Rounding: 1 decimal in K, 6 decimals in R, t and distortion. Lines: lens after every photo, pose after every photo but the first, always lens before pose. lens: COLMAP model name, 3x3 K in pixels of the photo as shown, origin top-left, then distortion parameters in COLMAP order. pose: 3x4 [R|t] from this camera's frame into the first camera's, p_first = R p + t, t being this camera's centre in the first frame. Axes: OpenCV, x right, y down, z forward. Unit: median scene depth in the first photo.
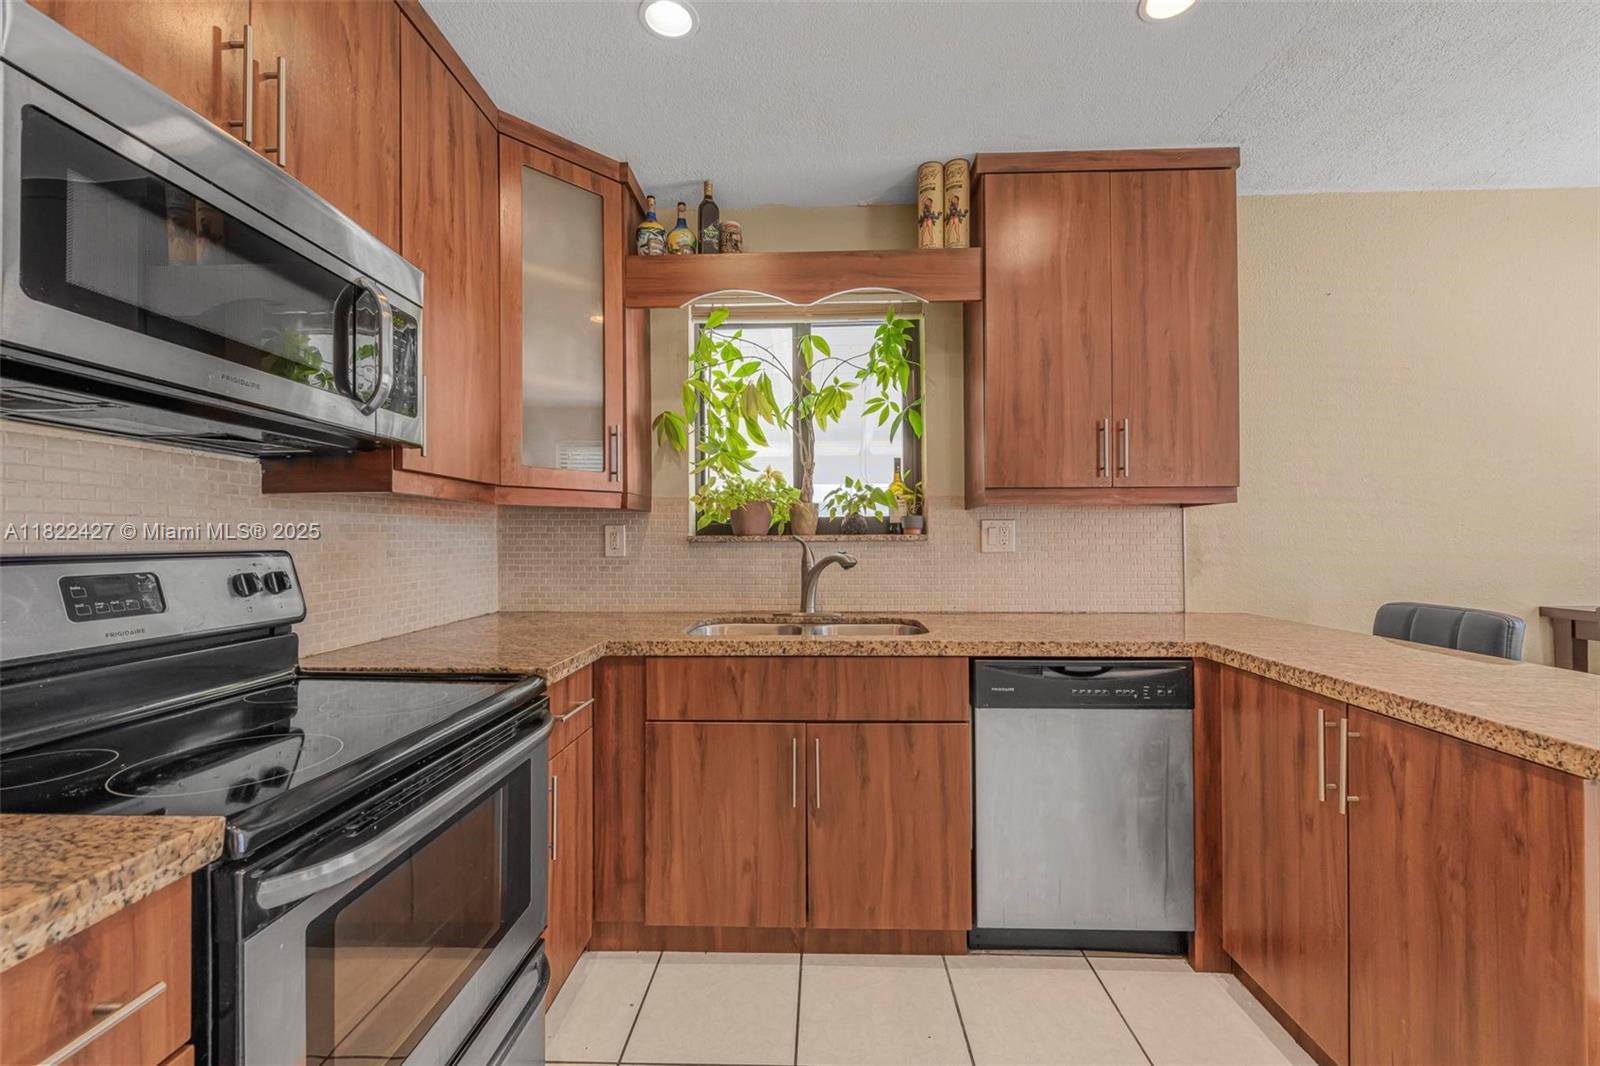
lens RADIAL K [[642.7, 0, 804.4], [0, 642.7, 531.9], [0, 0, 1]] dist [0.000583, -0.000965]
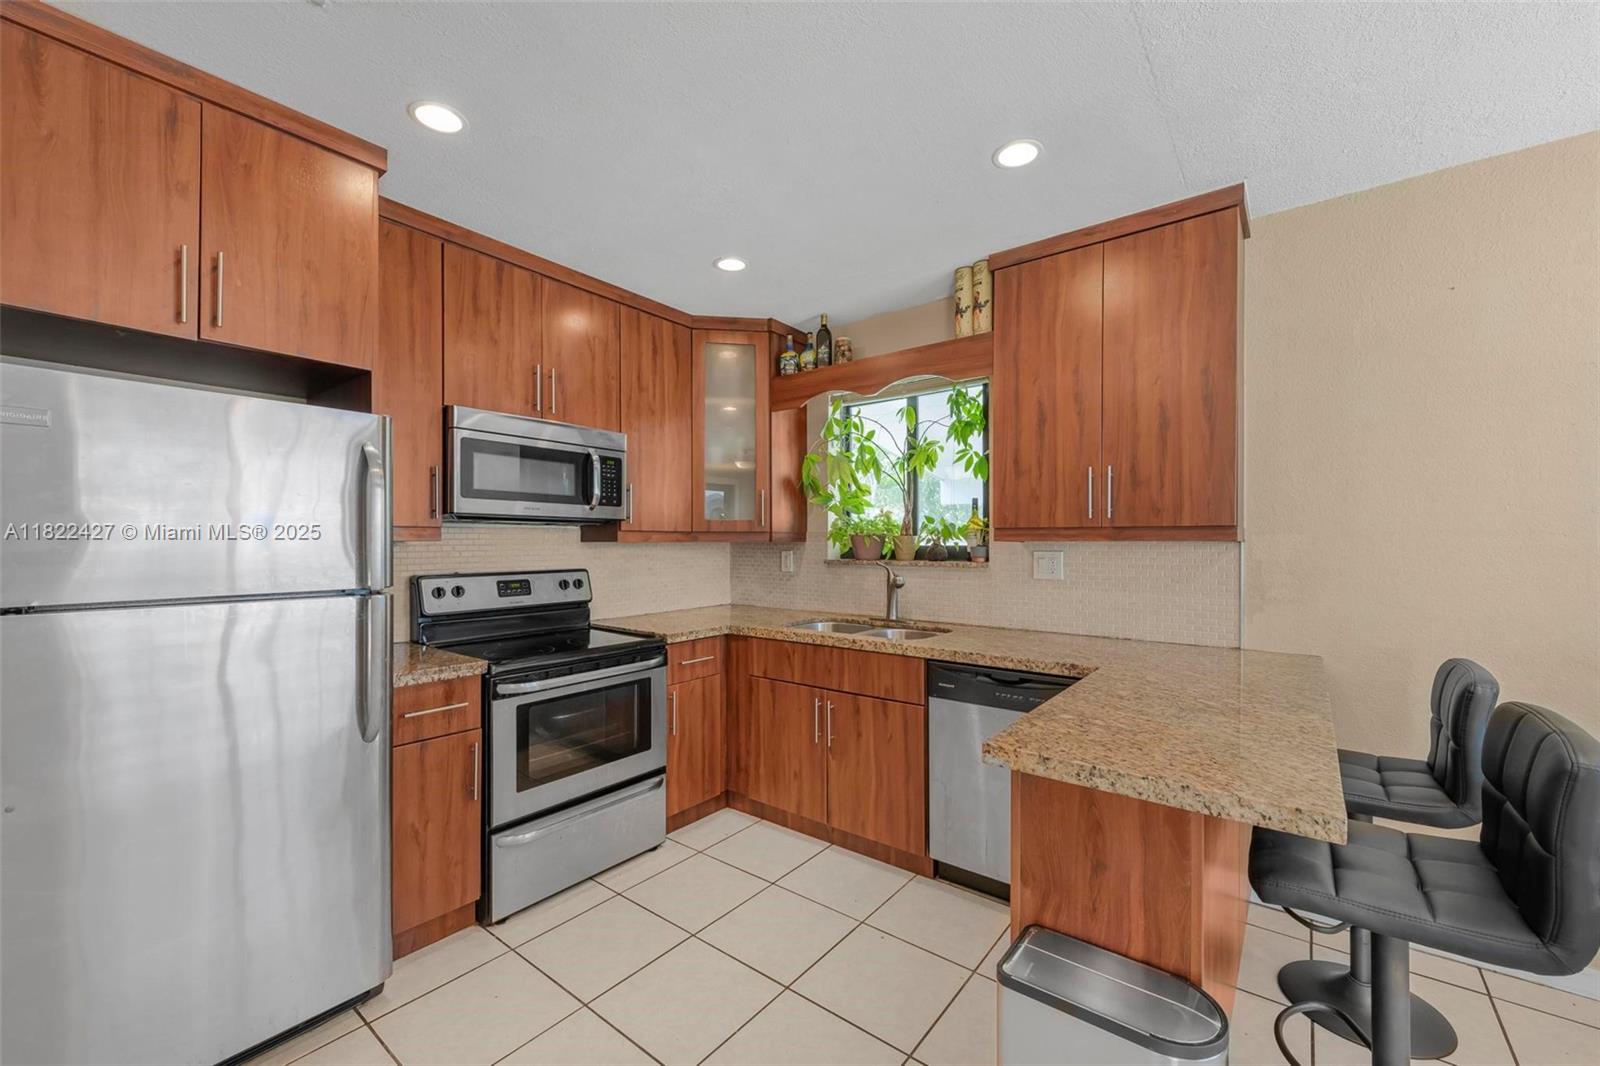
lens RADIAL K [[637.6, 0, 800.8], [0, 637.6, 539.5], [0, 0, 1]] dist [0.001034, -0.000094]
pose [[0.806318, 0.003185, -0.591474, 0.818669], [0.003962, 0.999934, 0.010785, -0.070863], [0.591470, -0.011039, 0.806252, -0.234445]]
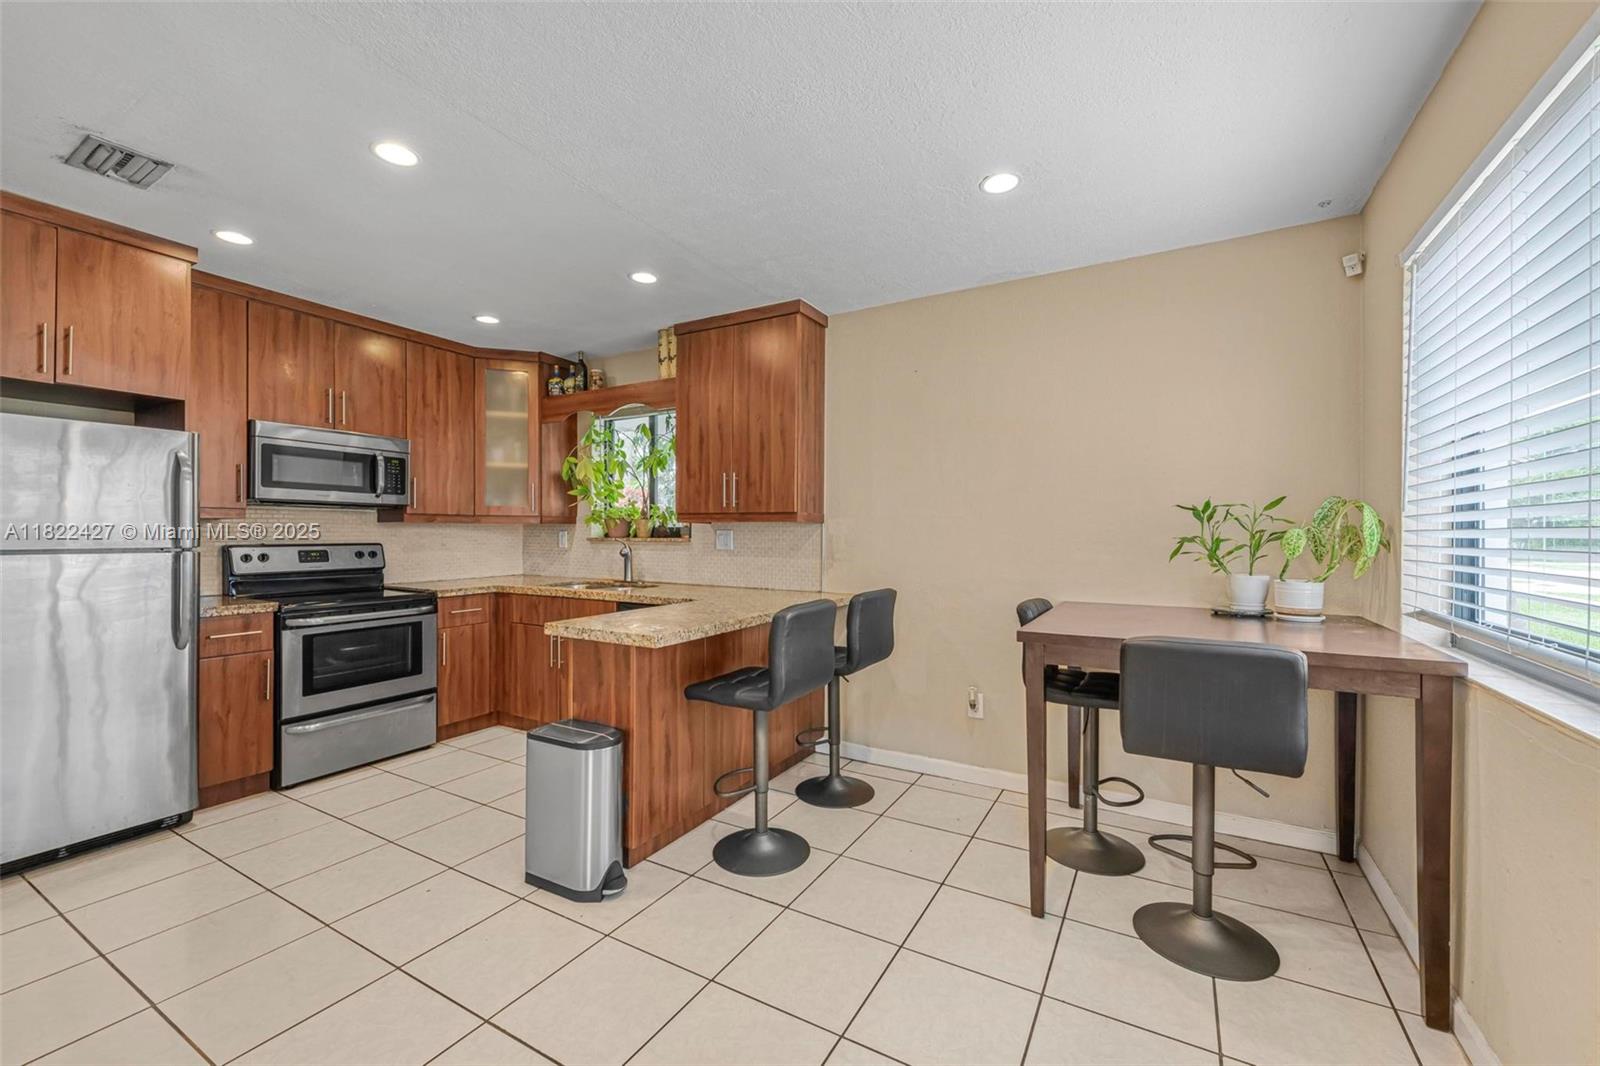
lens RADIAL K [[642.7, 0, 804.4], [0, 642.7, 531.9], [0, 0, 1]] dist [0.000583, -0.000965]
pose [[0.886369, 0.007961, -0.462910, 1.650367], [-0.002186, 0.999913, 0.013010, -0.046928], [0.462973, -0.010519, 0.886310, -0.481333]]
